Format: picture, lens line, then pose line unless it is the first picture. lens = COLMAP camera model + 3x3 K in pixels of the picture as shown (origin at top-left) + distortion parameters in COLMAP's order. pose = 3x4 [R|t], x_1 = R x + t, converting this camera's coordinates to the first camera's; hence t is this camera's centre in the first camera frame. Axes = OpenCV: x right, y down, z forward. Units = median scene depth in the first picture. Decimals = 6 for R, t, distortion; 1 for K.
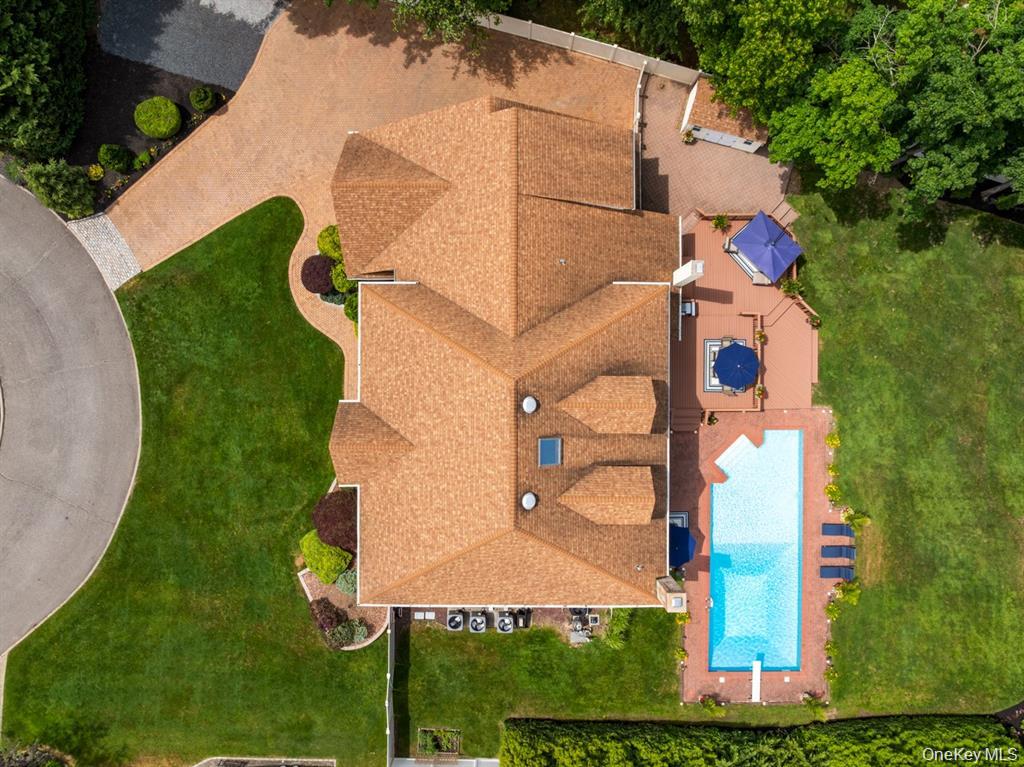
lens RADIAL K [[716.5, 0, 504.5], [0, 716.5, 384.6], [0, 0, 1]] dist [-0.025642, -0.007289]
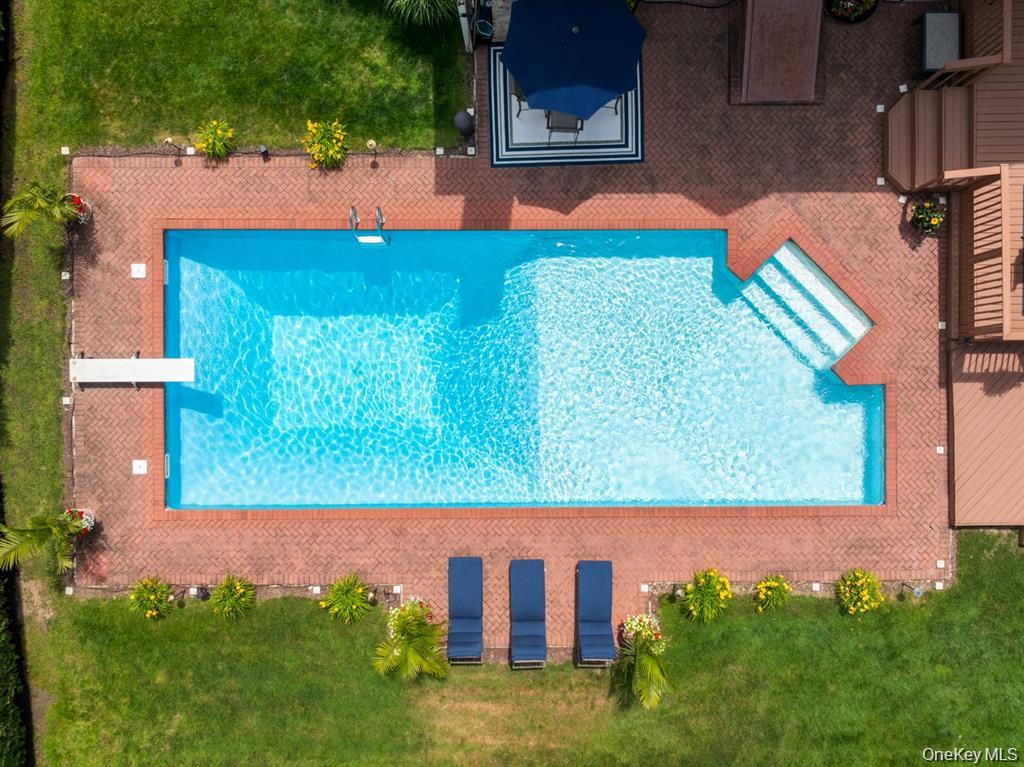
lens RADIAL K [[716.5, 0, 512.2], [0, 716.5, 392.1], [0, 0, 1]] dist [-0.025642, -0.007289]
pose [[0.004496, 0.999952, 0.008756, 0.361020], [-0.999666, 0.004718, -0.025415, 0.248754], [-0.025455, -0.008639, 0.999639, 0.662802]]
